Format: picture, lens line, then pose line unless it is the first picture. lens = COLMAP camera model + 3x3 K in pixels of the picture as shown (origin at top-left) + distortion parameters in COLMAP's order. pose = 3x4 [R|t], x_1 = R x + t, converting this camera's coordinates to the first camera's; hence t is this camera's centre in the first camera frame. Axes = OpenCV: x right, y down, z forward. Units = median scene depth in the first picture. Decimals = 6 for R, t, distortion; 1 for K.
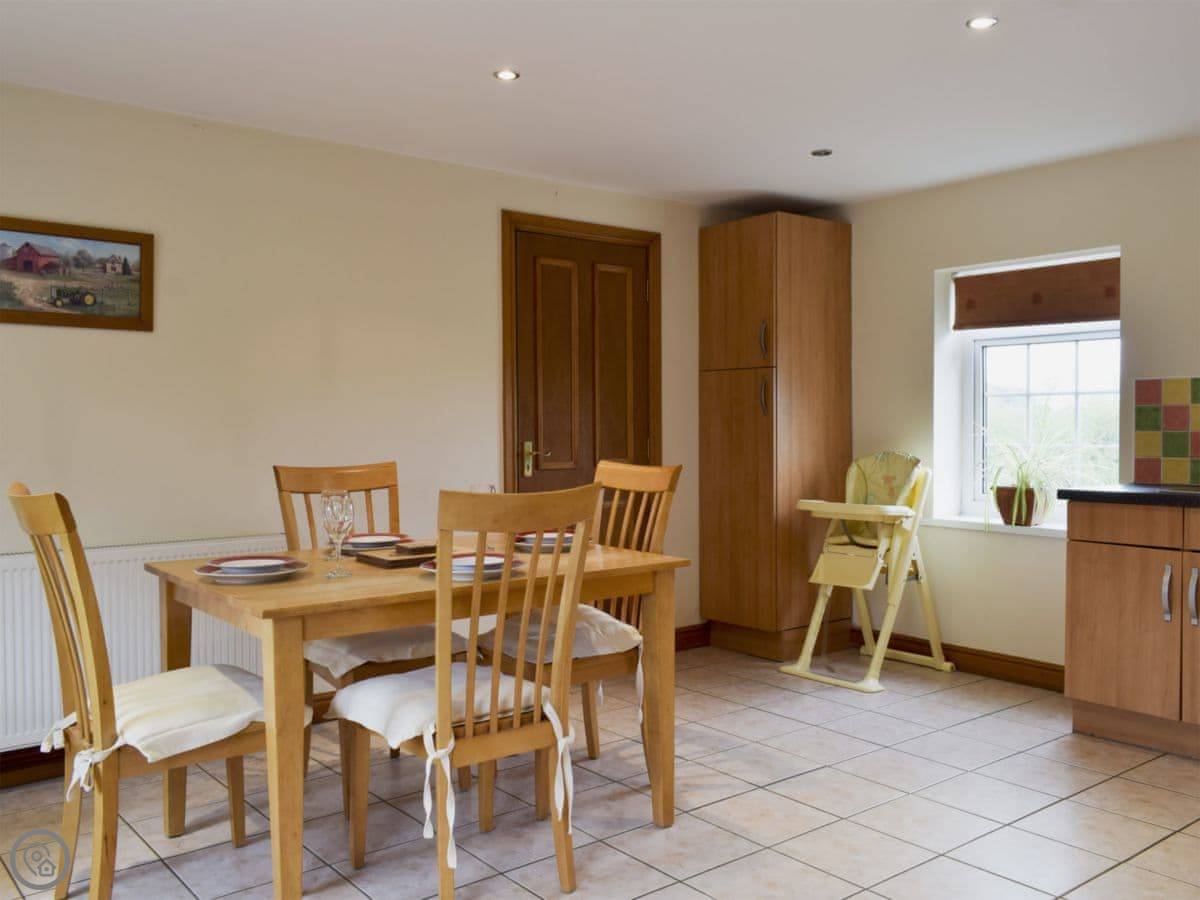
lens RADIAL K [[1068.7, 0, 599.2], [0, 1068.7, 447.7], [0, 0, 1]] dist [-0.000898, 0.032768]
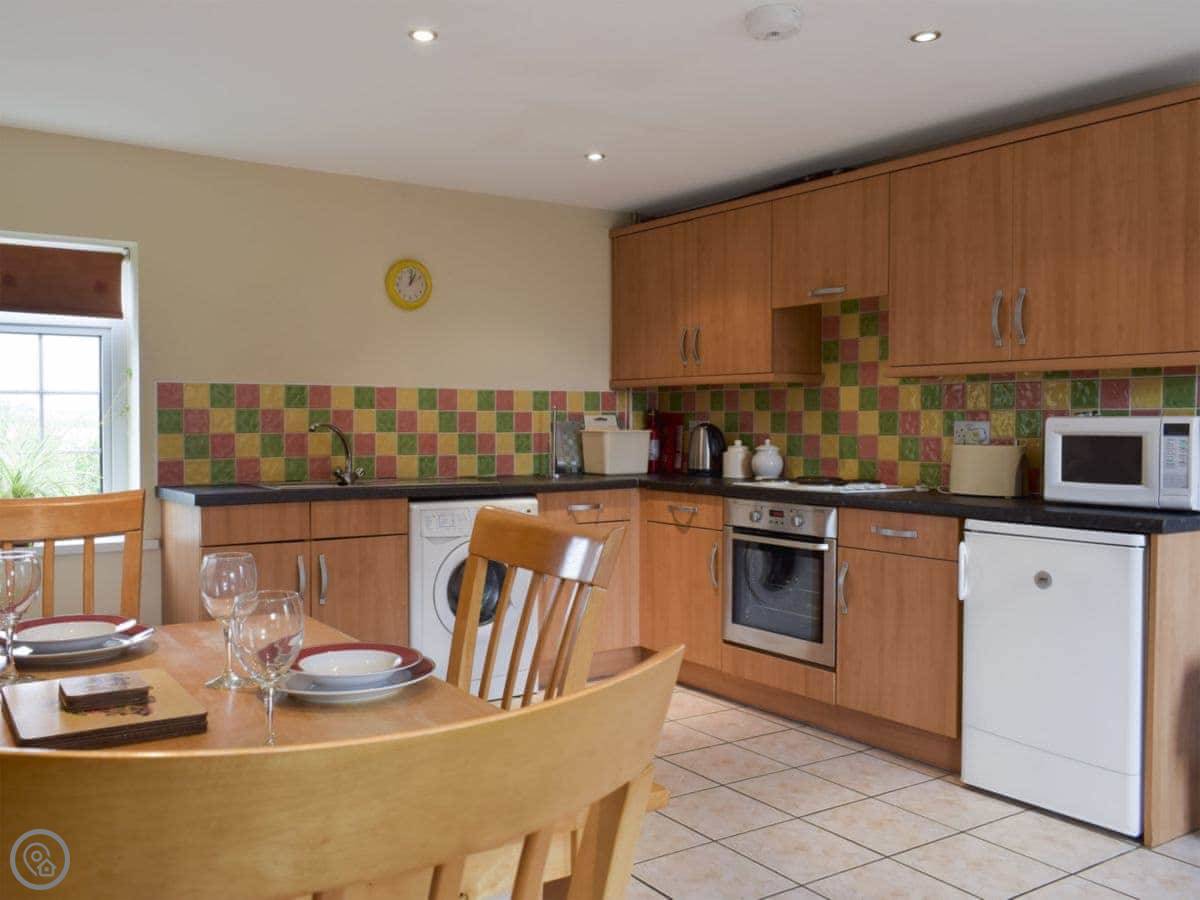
lens RADIAL K [[1068.7, 0, 603.1], [0, 1068.7, 449.3], [0, 0, 1]] dist [-0.000898, 0.032768]
pose [[0.092760, -0.024069, 0.995398, -0.445579], [0.023168, 0.999489, 0.022009, -0.013601], [-0.995419, 0.021020, 0.093271, 0.499298]]
